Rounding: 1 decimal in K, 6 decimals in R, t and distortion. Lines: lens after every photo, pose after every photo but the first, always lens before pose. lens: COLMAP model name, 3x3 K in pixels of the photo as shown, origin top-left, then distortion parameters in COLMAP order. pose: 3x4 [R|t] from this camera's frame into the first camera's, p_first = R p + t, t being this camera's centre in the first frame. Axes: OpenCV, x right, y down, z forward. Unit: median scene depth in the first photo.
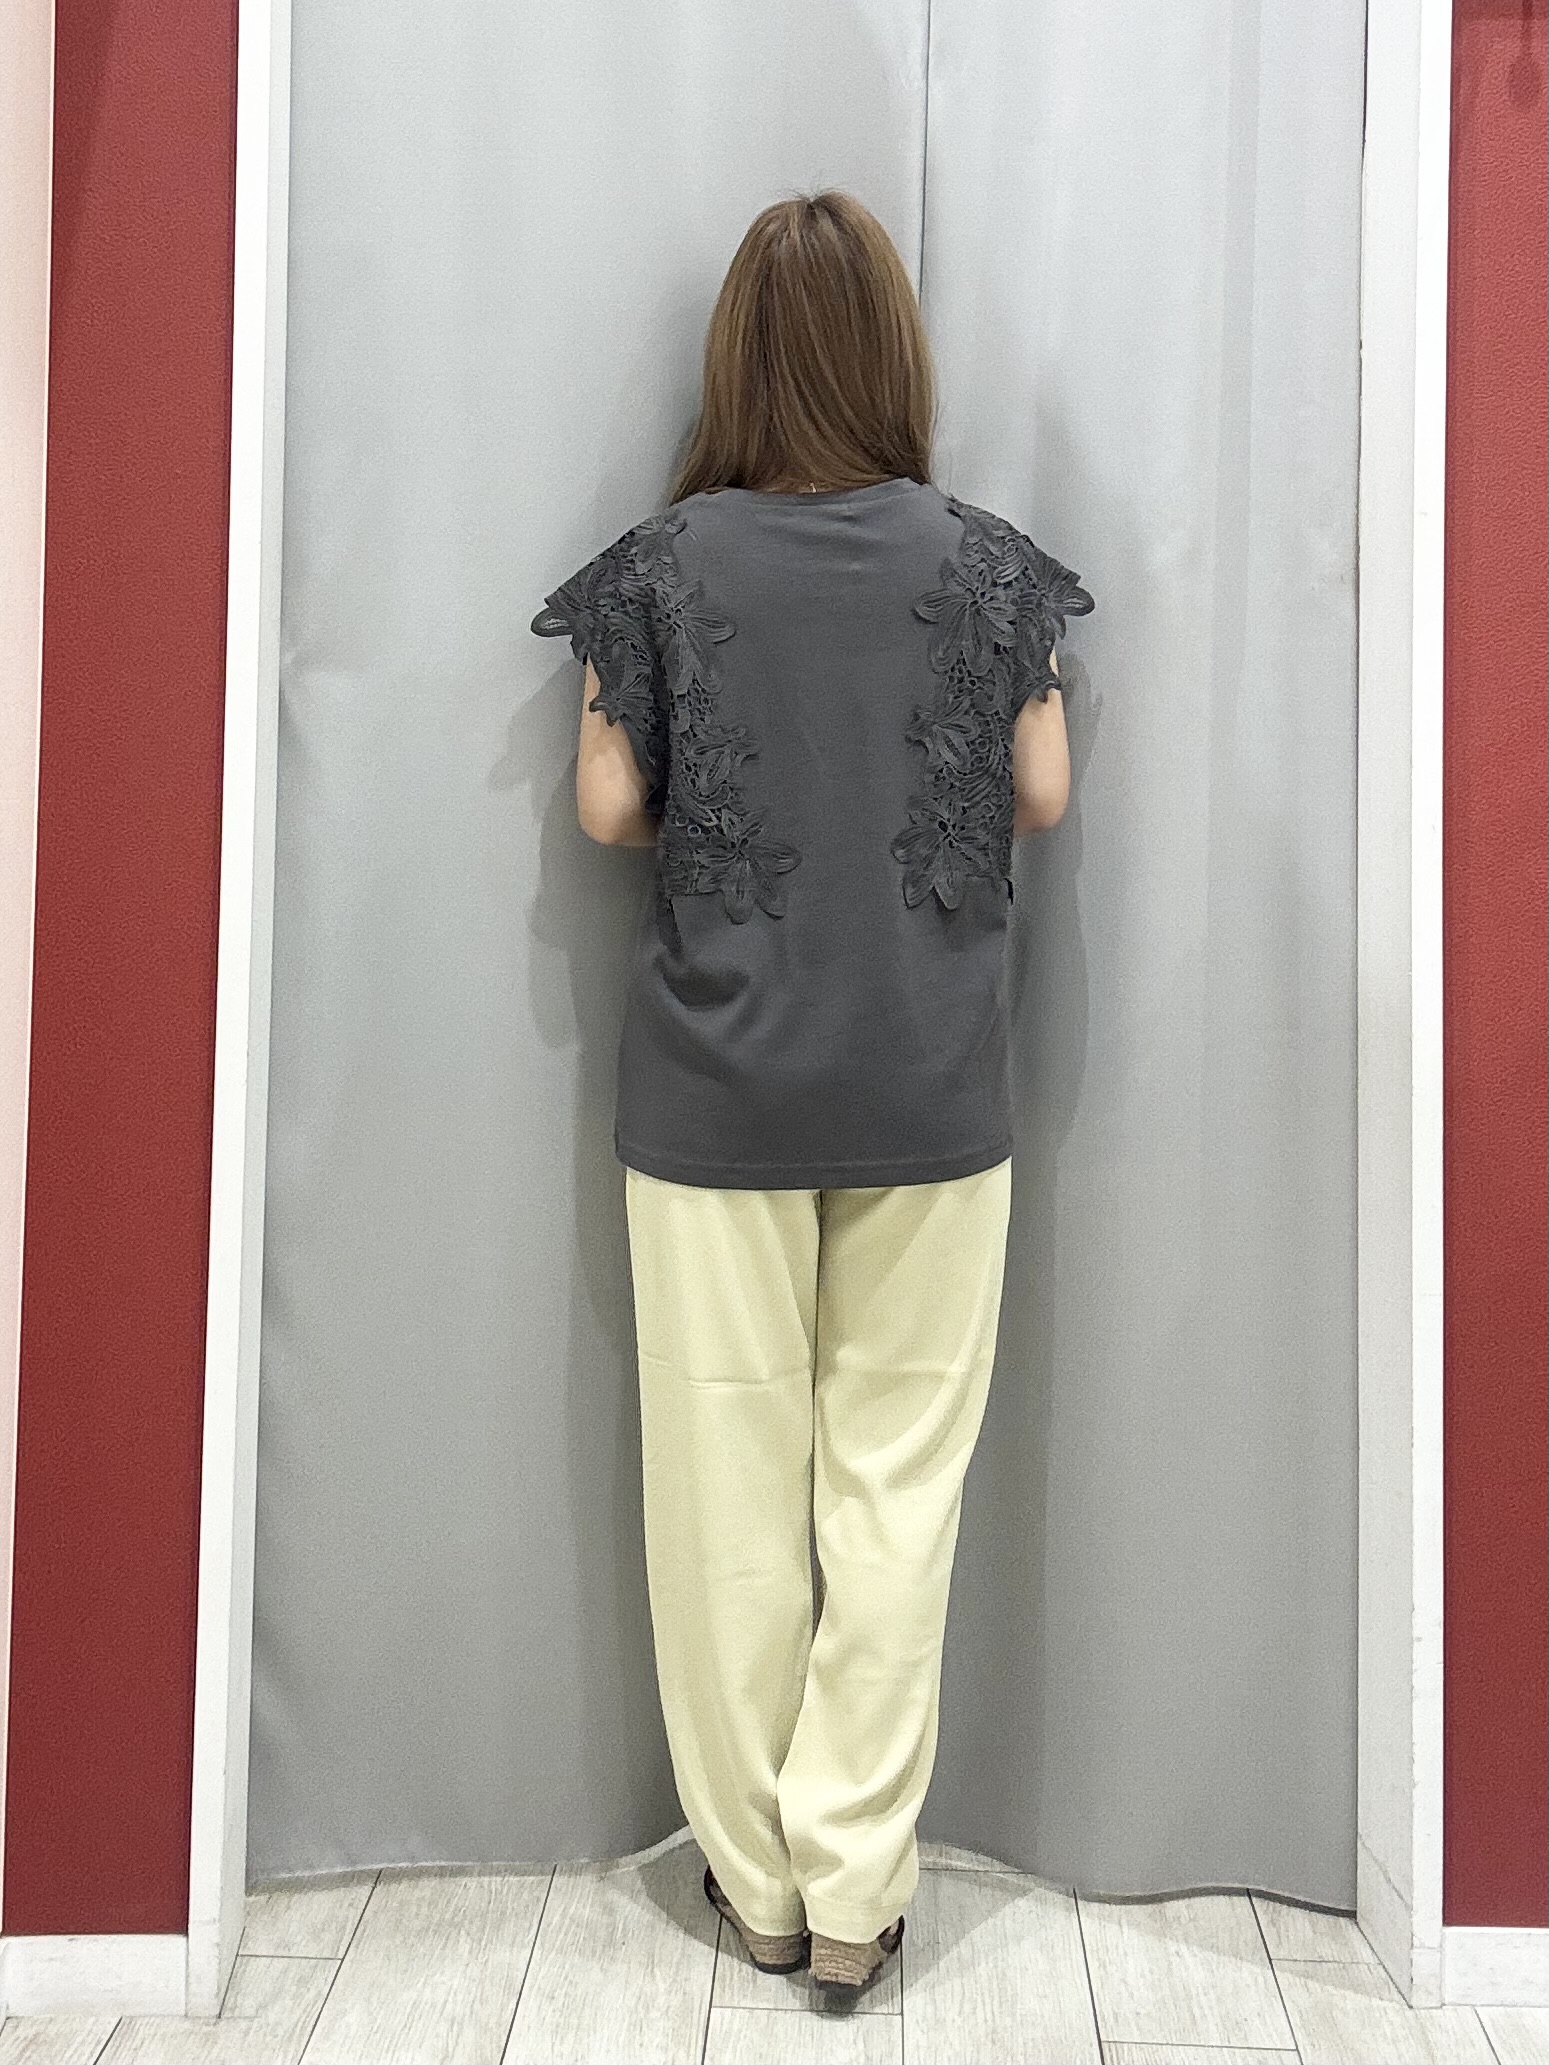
lens RADIAL K [[838.4, 0, 774.5], [0, 838.4, 1032.5], [0, 0, 1]] dist [0.001173, -0.000021]
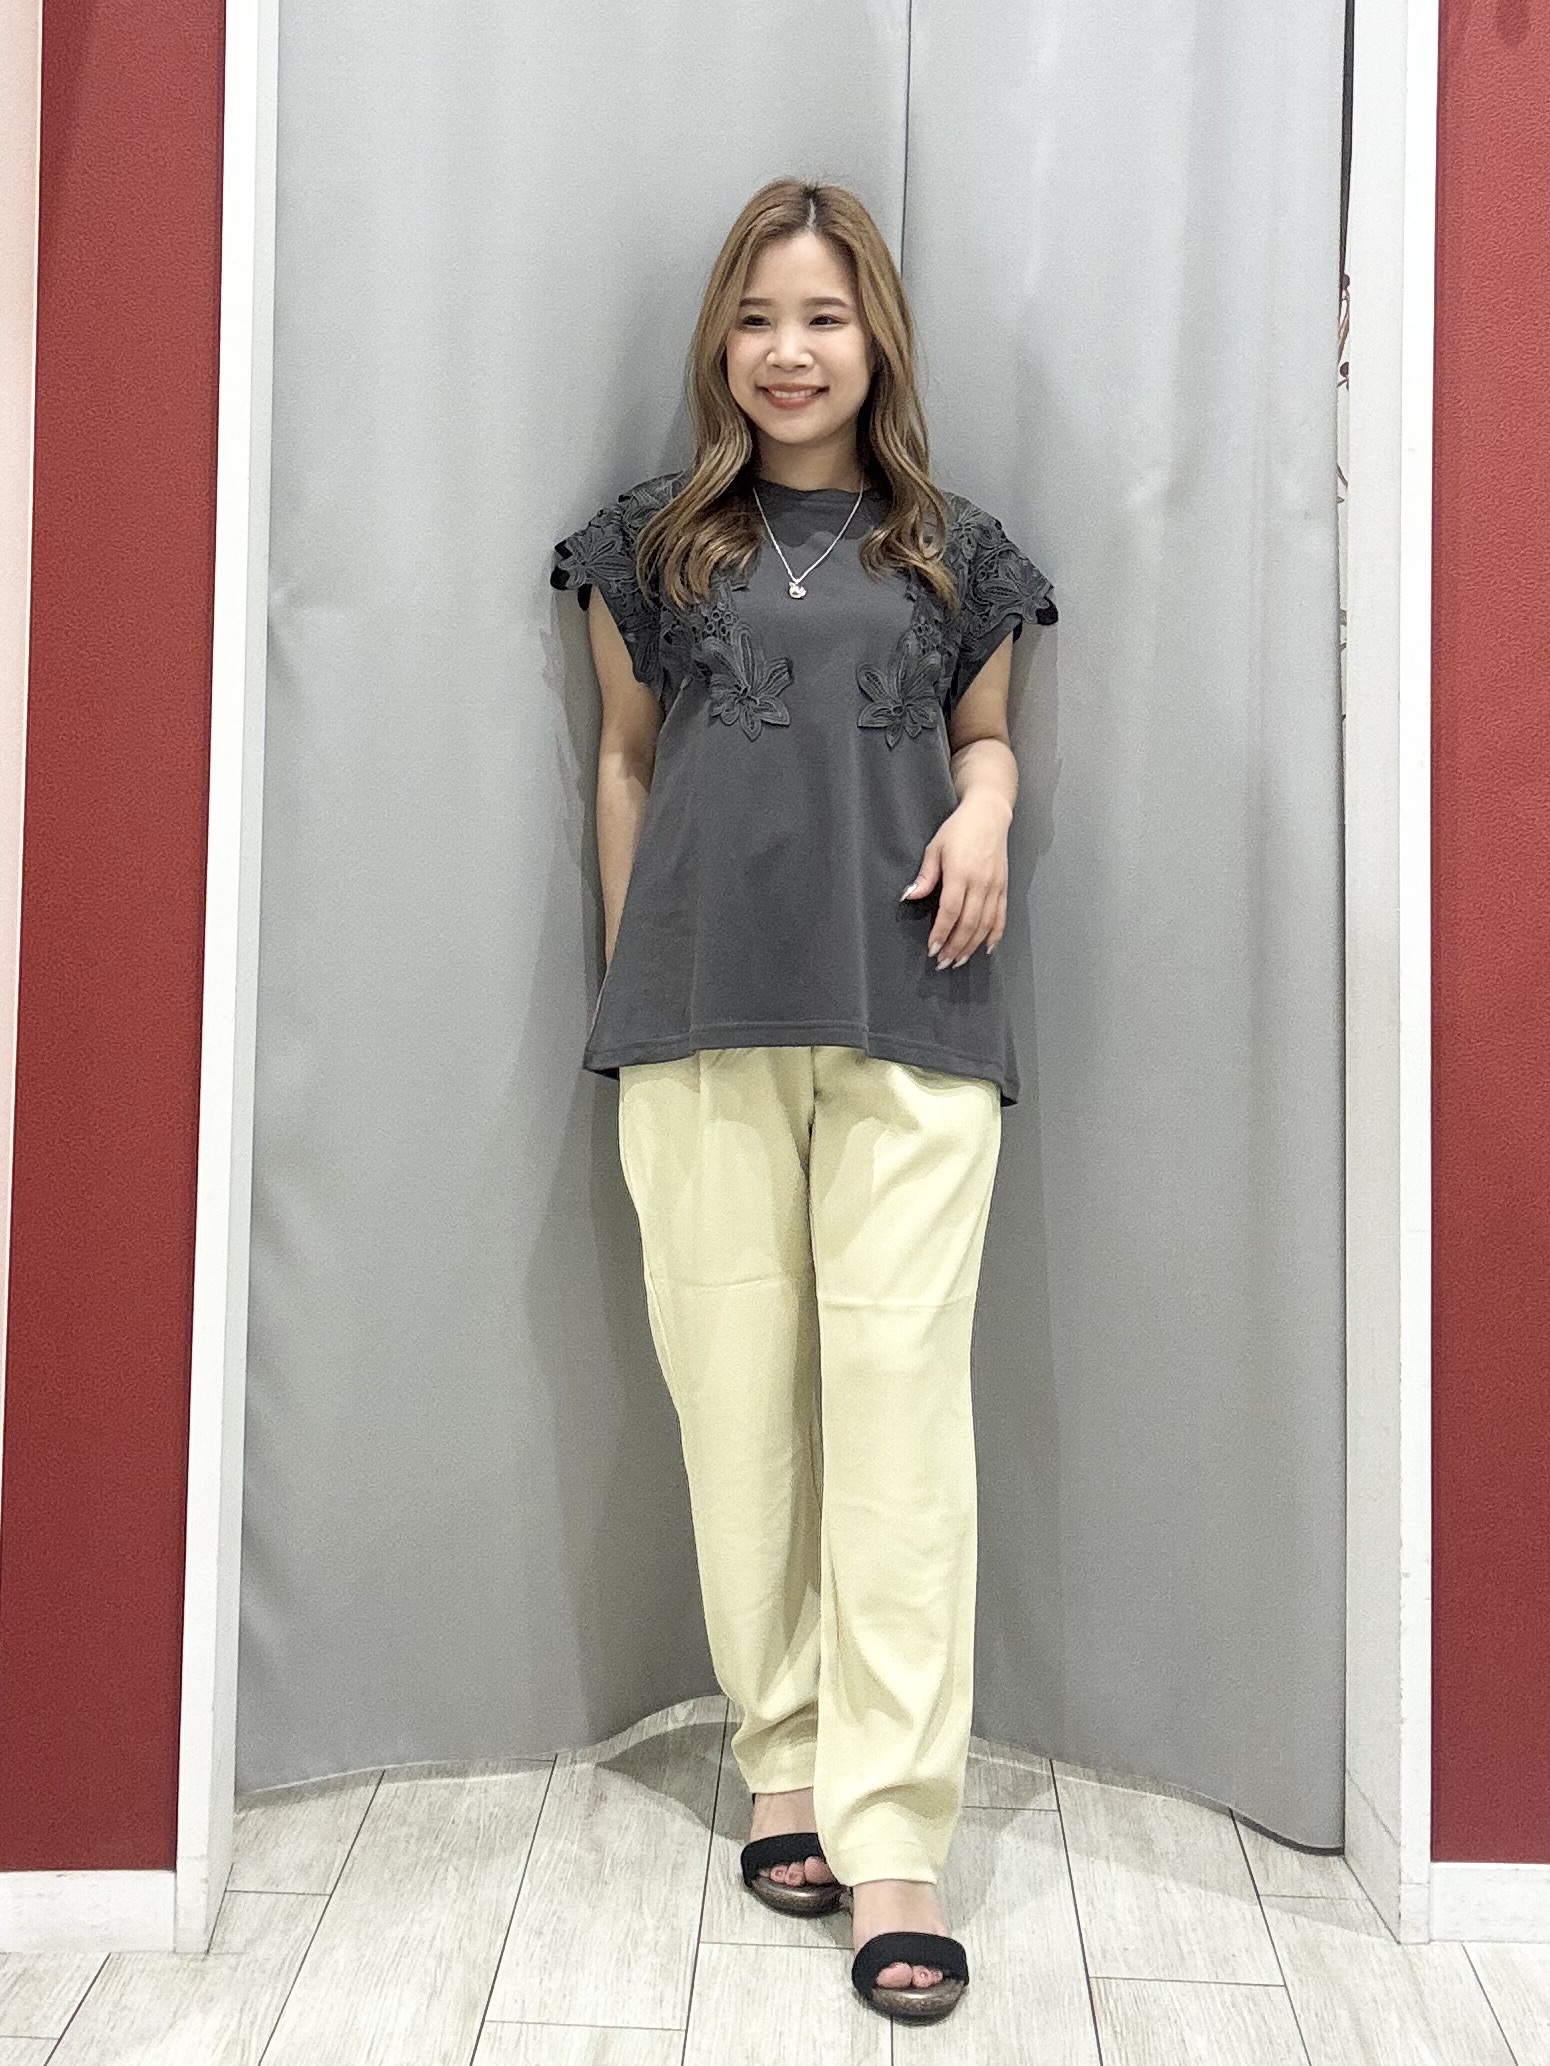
lens RADIAL K [[839.9, 0, 760.6], [0, 839.9, 1077.7], [0, 0, 1]] dist [0.001247, -0.000011]
pose [[1.000000, 0.000084, -0.000095, -0.002244], [-0.000084, 1.000000, -0.000383, 0.130837], [0.000095, 0.000383, 1.000000, -0.002181]]
